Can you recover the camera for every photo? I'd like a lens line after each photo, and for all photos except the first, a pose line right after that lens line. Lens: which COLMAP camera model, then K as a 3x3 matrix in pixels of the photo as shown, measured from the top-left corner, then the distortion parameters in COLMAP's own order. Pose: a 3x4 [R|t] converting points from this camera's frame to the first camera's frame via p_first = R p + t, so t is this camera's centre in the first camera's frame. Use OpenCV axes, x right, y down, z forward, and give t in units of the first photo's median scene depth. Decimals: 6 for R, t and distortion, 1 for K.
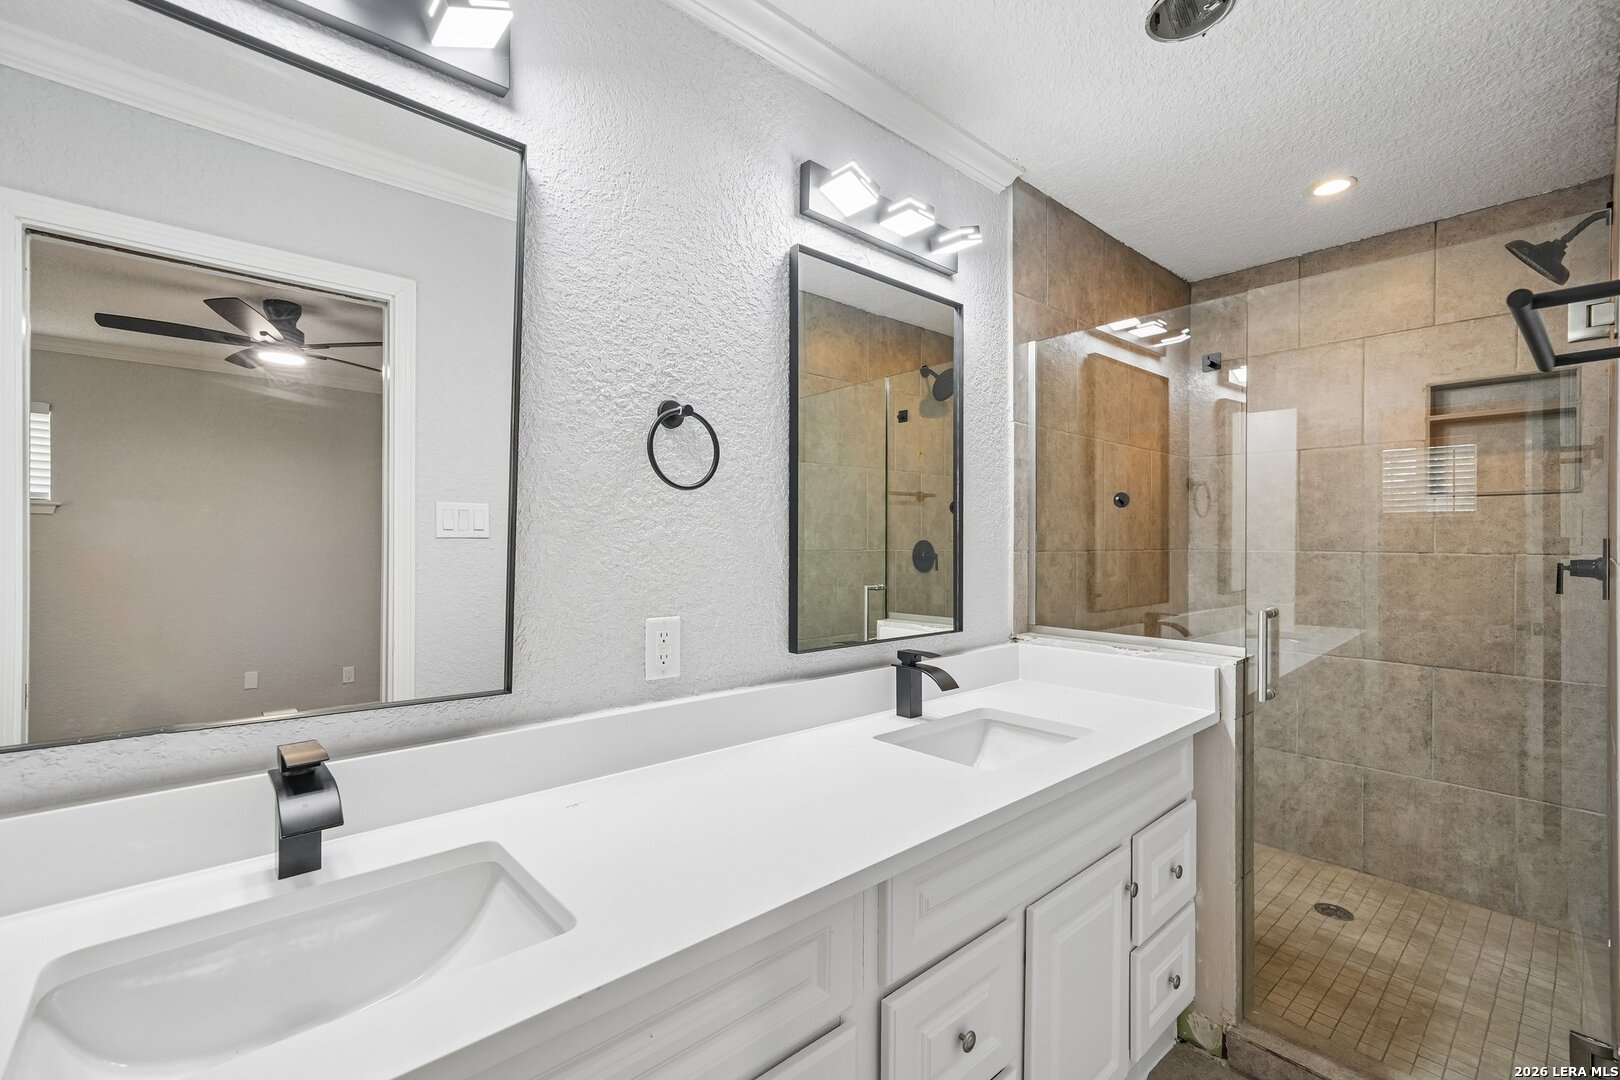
lens RADIAL K [[694.3, 0, 812.9], [0, 694.3, 542.2], [0, 0, 1]] dist [0.002279, 0.000459]
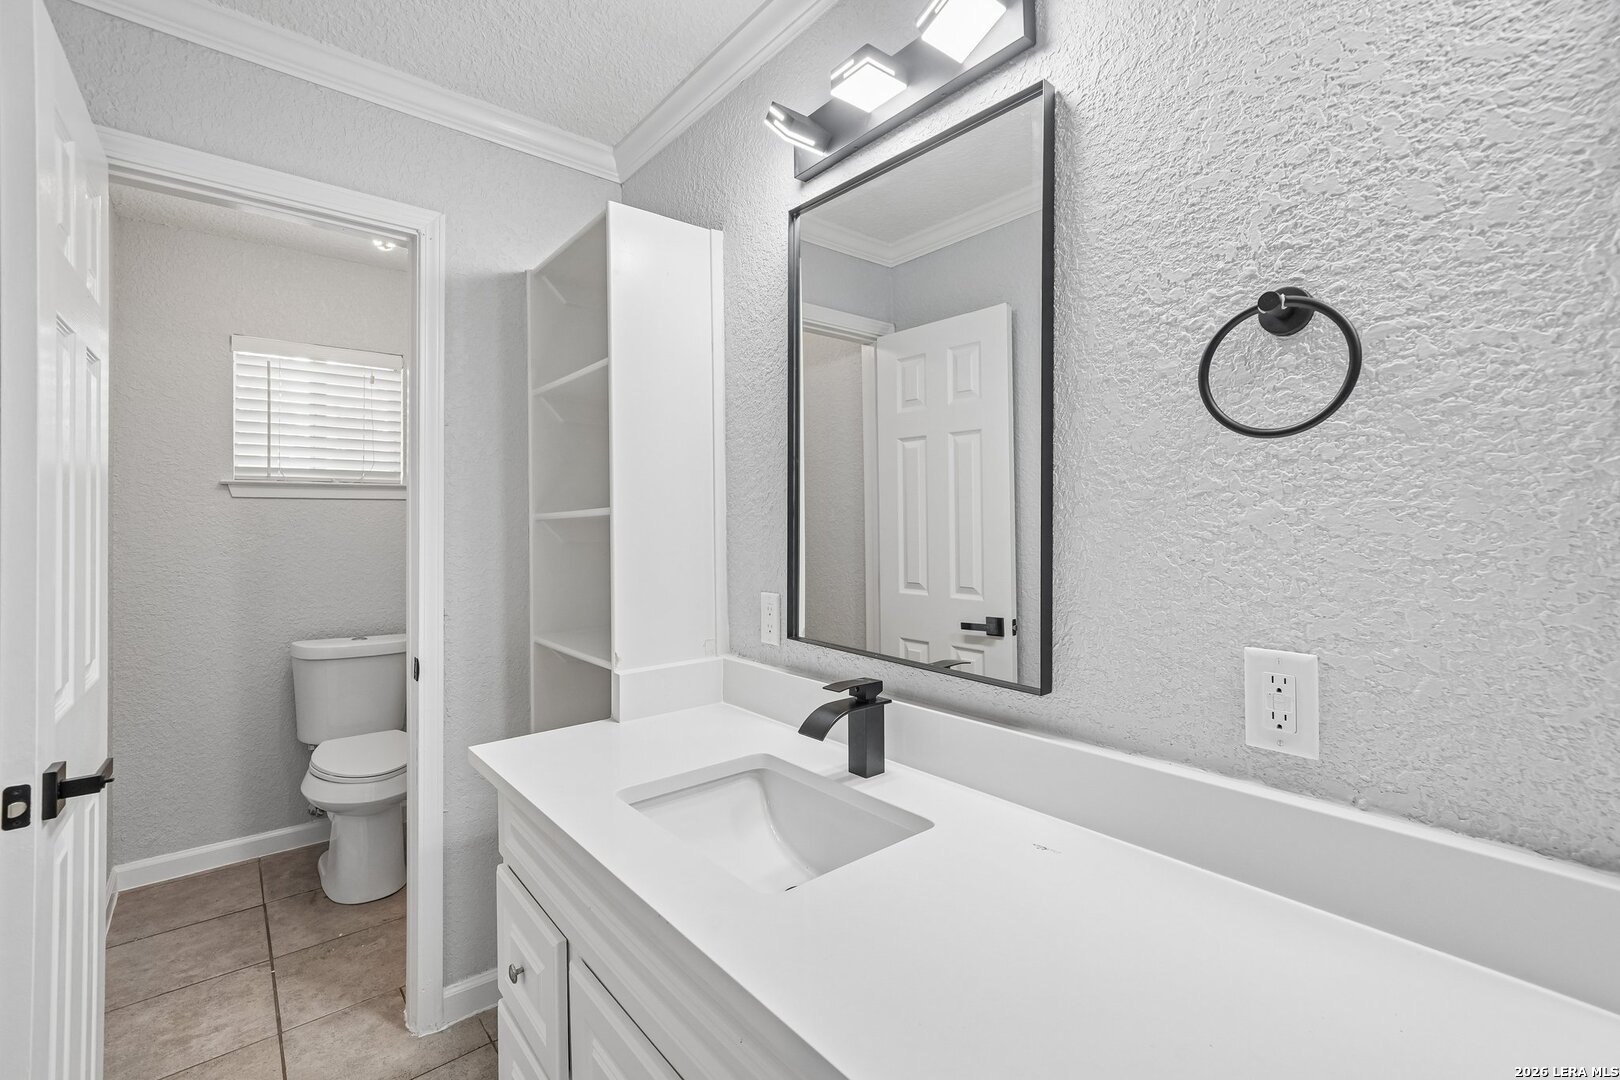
lens RADIAL K [[694.3, 0, 825.2], [0, 694.3, 519.0], [0, 0, 1]] dist [0.002279, 0.000459]
pose [[-0.008752, -0.012124, -0.999888, 0.398212], [0.006399, 0.999905, -0.012180, -0.001600], [0.999941, -0.006505, -0.008674, 0.617946]]
